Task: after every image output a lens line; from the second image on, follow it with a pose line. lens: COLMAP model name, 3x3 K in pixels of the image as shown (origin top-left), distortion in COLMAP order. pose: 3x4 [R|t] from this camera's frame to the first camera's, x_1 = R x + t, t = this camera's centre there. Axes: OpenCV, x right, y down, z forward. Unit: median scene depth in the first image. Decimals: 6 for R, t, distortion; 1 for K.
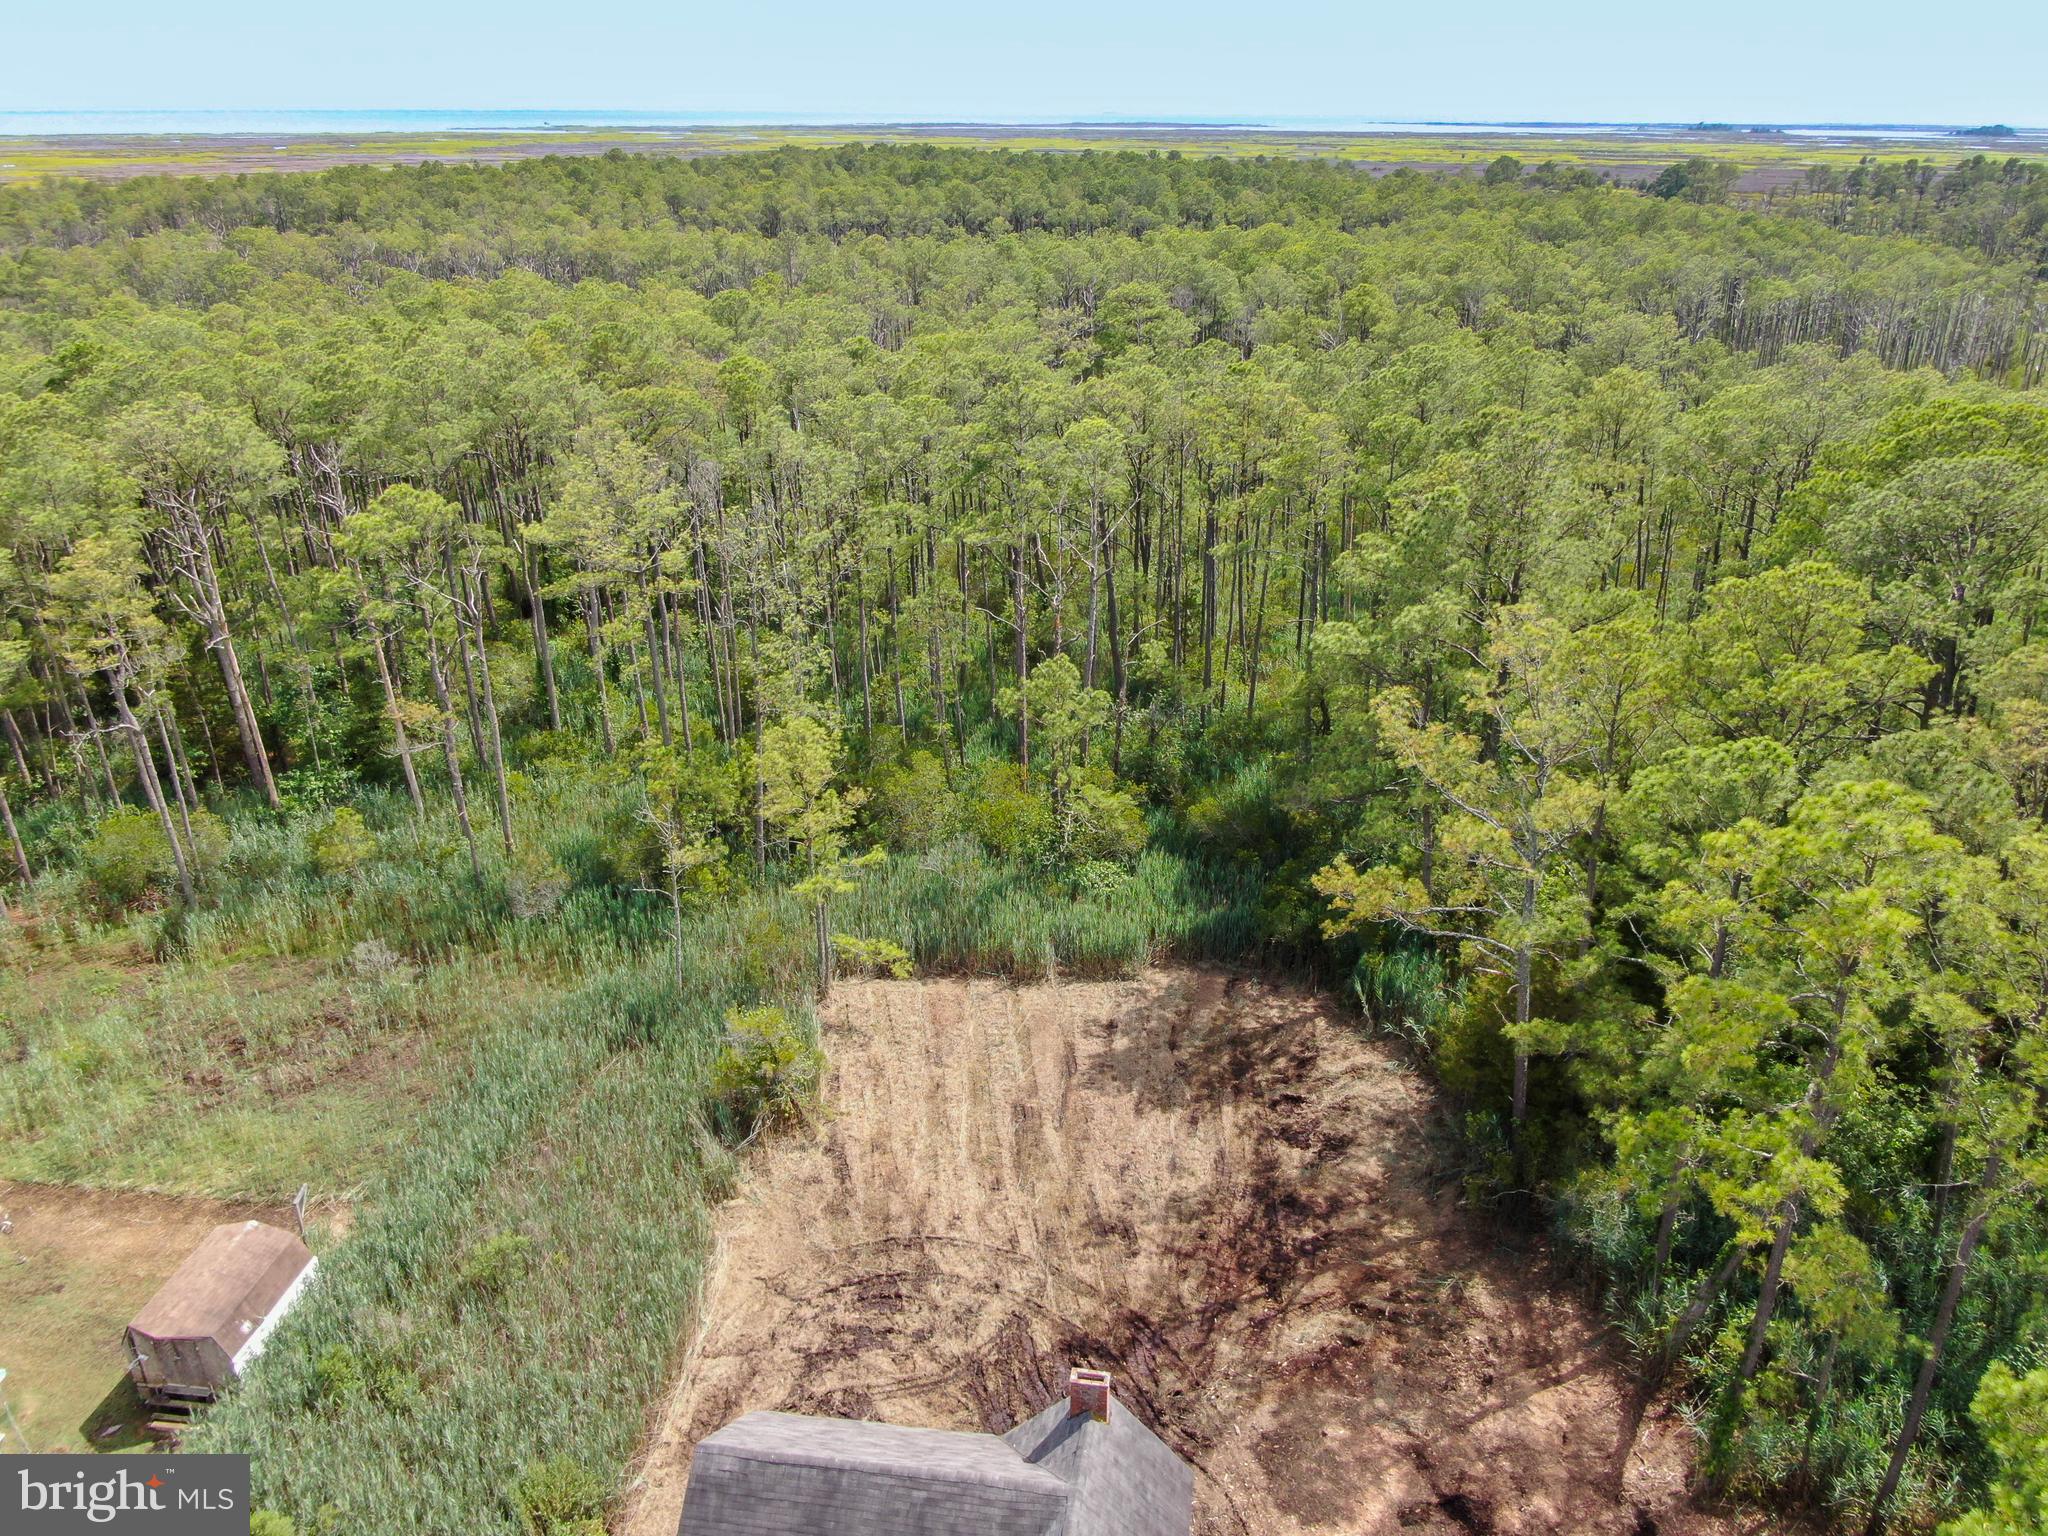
lens RADIAL K [[1478.9, 0, 1026.6], [0, 1478.9, 769.5], [0, 0, 1]] dist [-0.007287, 0.000348]
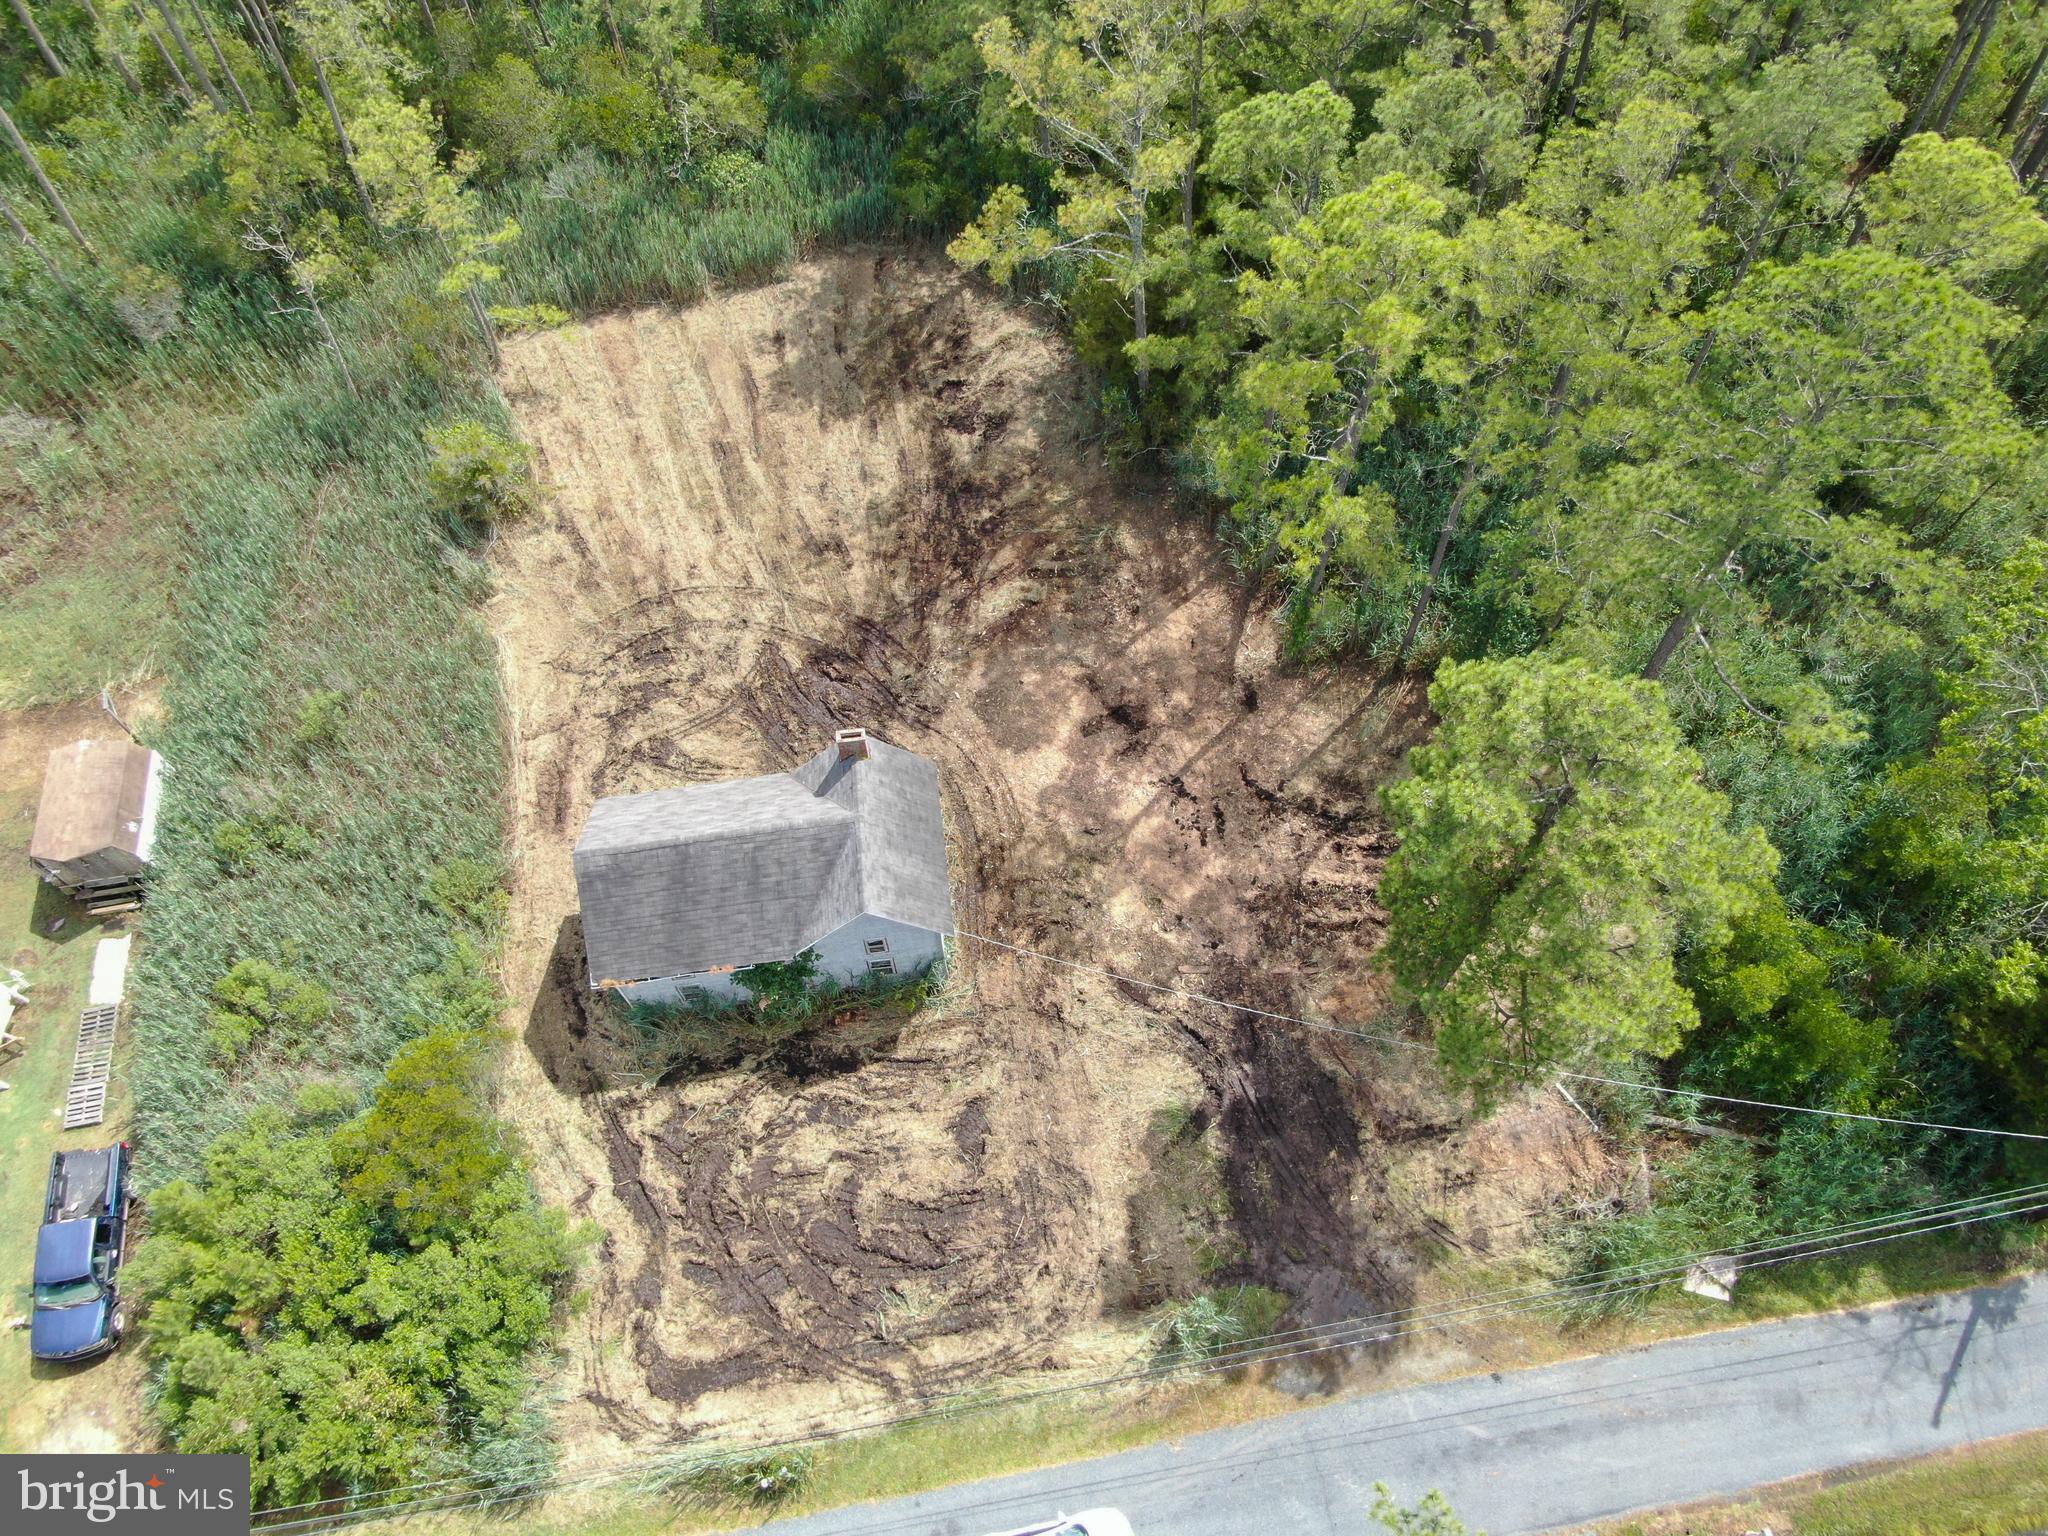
lens RADIAL K [[1478.9, 0, 1021.1], [0, 1478.9, 767.0], [0, 0, 1]] dist [-0.007287, 0.000348]
pose [[0.958203, -0.249024, 0.140833, -0.003359], [0.122923, 0.802881, 0.583328, -0.225448], [-0.258334, -0.541635, 0.799934, -0.085842]]
